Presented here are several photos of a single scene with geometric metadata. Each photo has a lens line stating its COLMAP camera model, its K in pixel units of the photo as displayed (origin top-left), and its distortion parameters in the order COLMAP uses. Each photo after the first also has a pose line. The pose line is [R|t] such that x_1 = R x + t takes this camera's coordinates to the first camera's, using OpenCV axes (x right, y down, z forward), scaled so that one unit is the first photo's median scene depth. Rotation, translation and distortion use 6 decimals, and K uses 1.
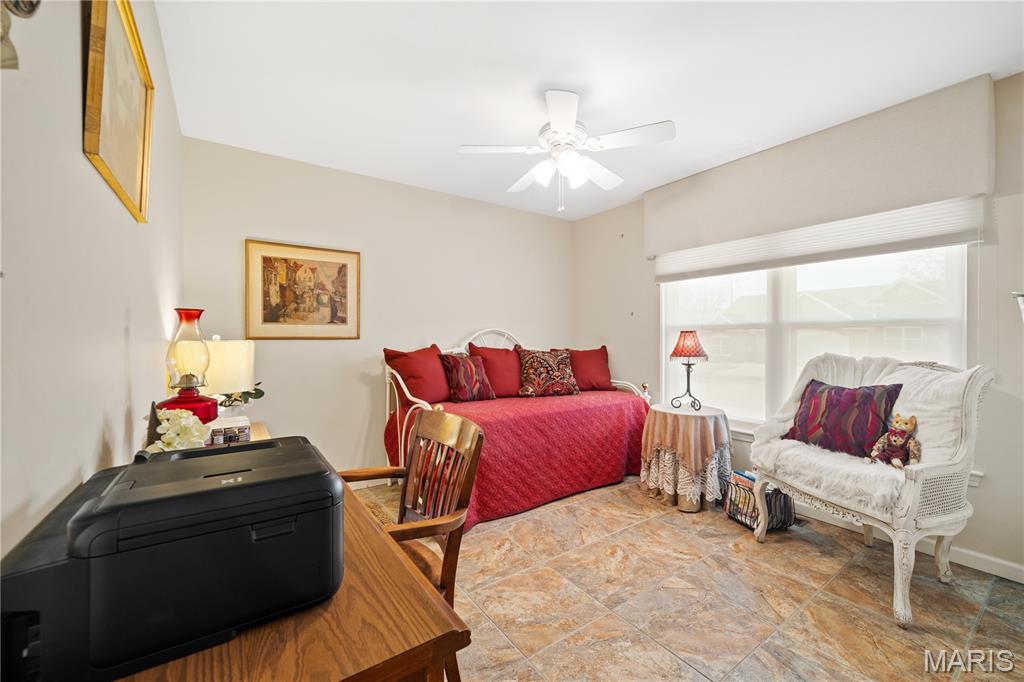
lens RADIAL K [[404.1, 0, 510.6], [0, 404.1, 339.7], [0, 0, 1]] dist [-0.004227, 0.001586]
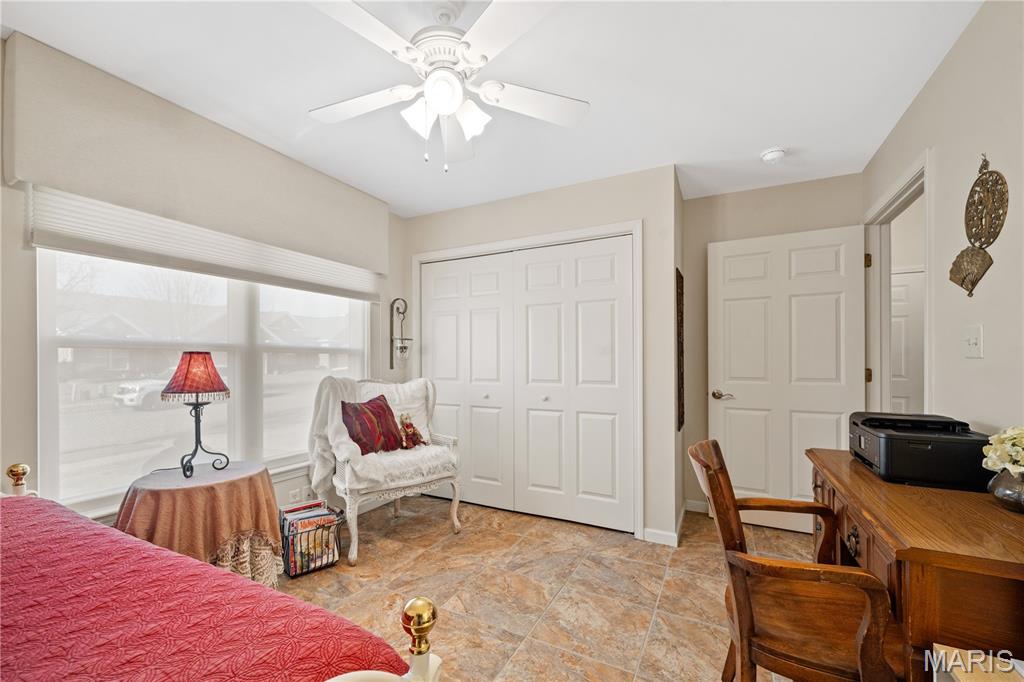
lens RADIAL K [[404.1, 0, 520.9], [0, 404.1, 358.6], [0, 0, 1]] dist [-0.004227, 0.001586]
pose [[-0.459175, 0.007036, 0.888318, -0.382450], [0.003225, 0.999975, -0.006254, -0.005414], [-0.888340, -0.000007, -0.459186, 0.885668]]
